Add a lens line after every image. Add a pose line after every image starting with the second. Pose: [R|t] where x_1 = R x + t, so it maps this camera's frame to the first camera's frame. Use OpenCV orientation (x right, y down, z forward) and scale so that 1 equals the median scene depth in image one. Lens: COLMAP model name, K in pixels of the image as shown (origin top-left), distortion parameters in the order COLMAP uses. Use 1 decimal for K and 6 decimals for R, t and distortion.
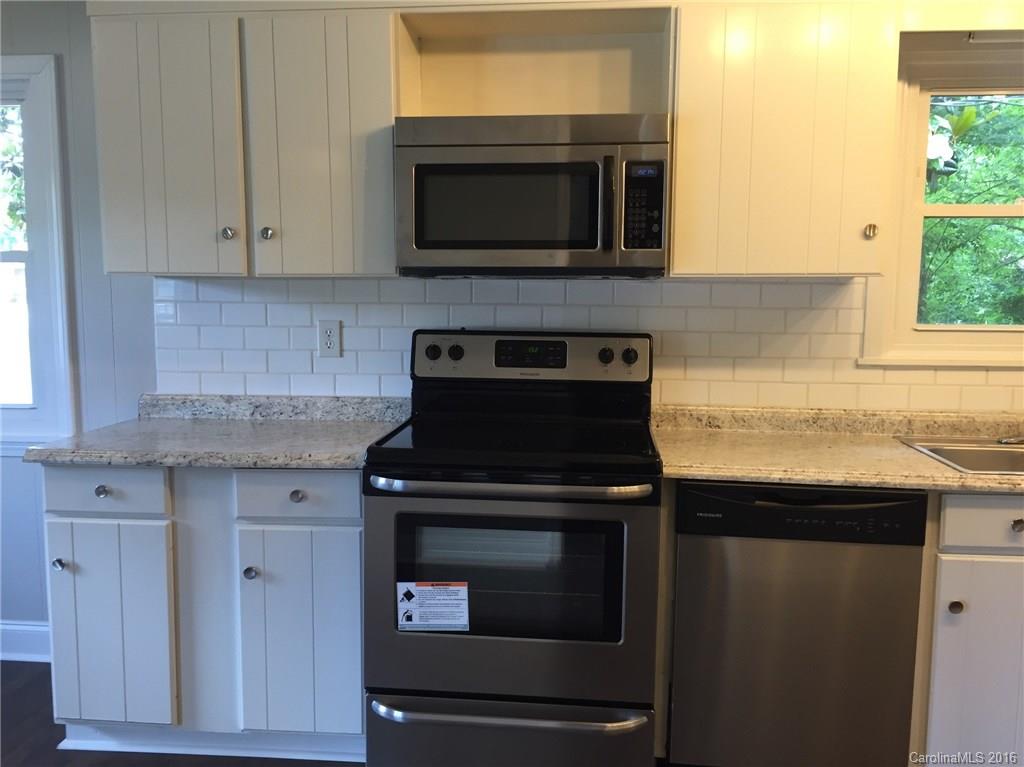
lens RADIAL K [[894.2, 0, 512.0], [0, 894.2, 383.5], [0, 0, 1]] dist [0.099438, -0.142106]
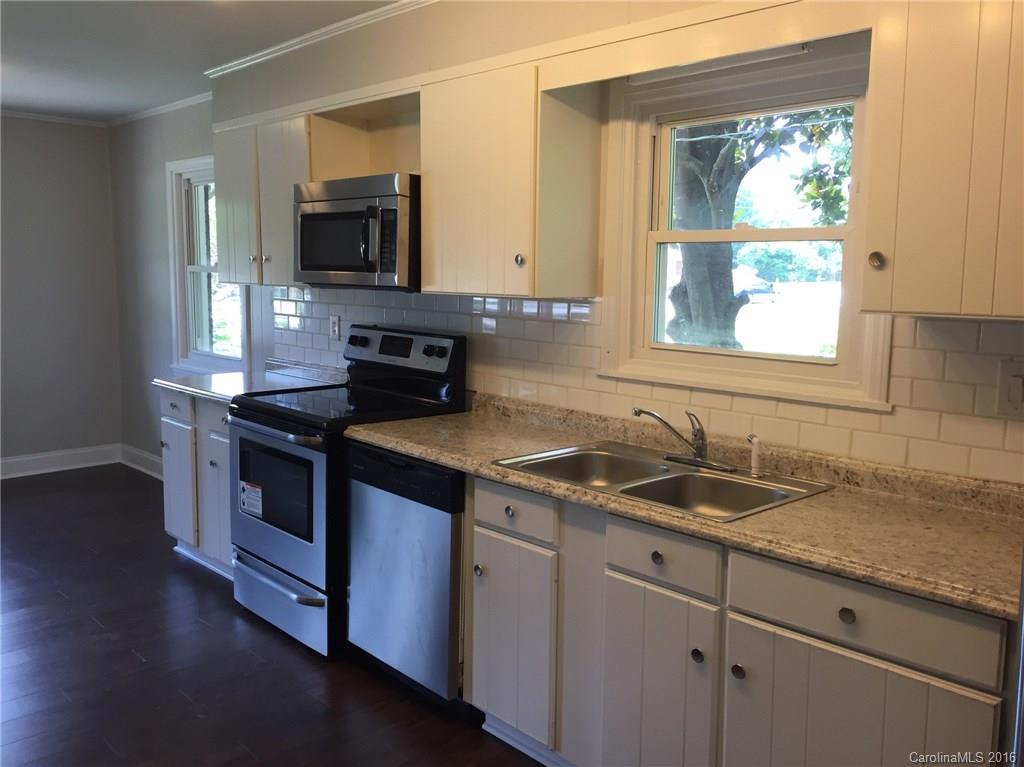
lens RADIAL K [[894.2, 0, 512.0], [0, 894.2, 383.5], [0, 0, 1]] dist [0.099438, -0.142106]
pose [[0.745821, 0.091656, -0.659811, 1.063029], [-0.086096, 0.995444, 0.040962, -0.047569], [0.660560, 0.026257, 0.750314, 0.093444]]
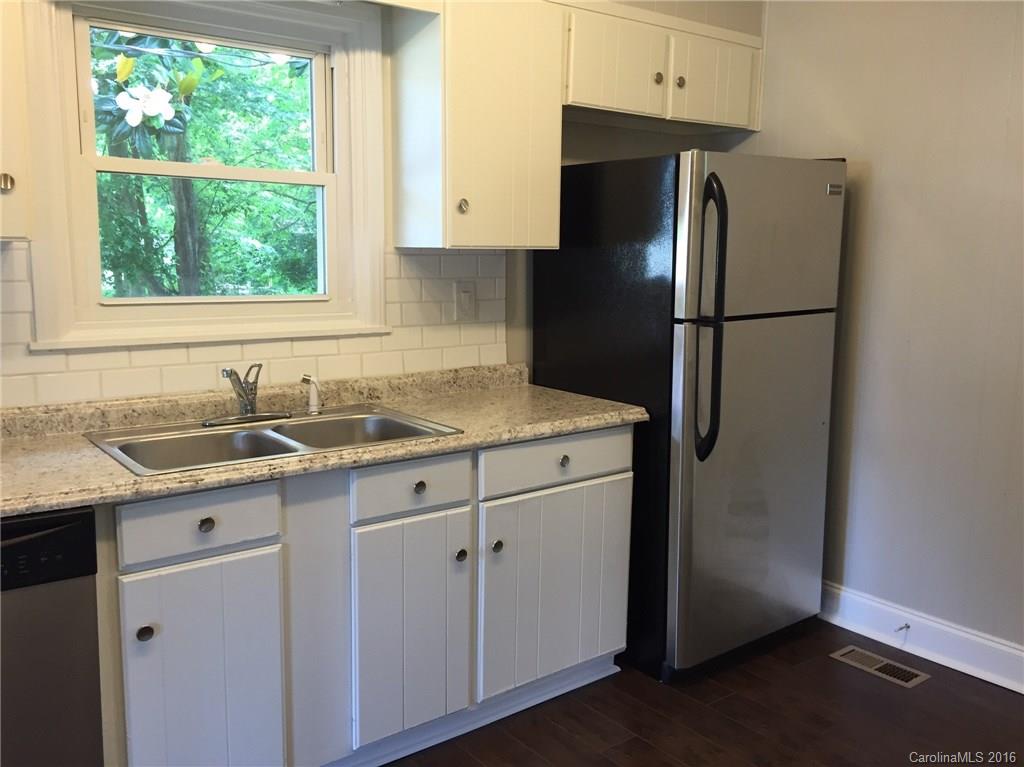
lens RADIAL K [[894.2, 0, 512.0], [0, 894.2, 383.5], [0, 0, 1]] dist [0.099438, -0.142106]
pose [[0.737997, -0.094937, 0.668092, 0.157865], [0.069741, 0.995483, 0.064421, -0.014153], [-0.671190, -0.000949, 0.741285, 0.113732]]
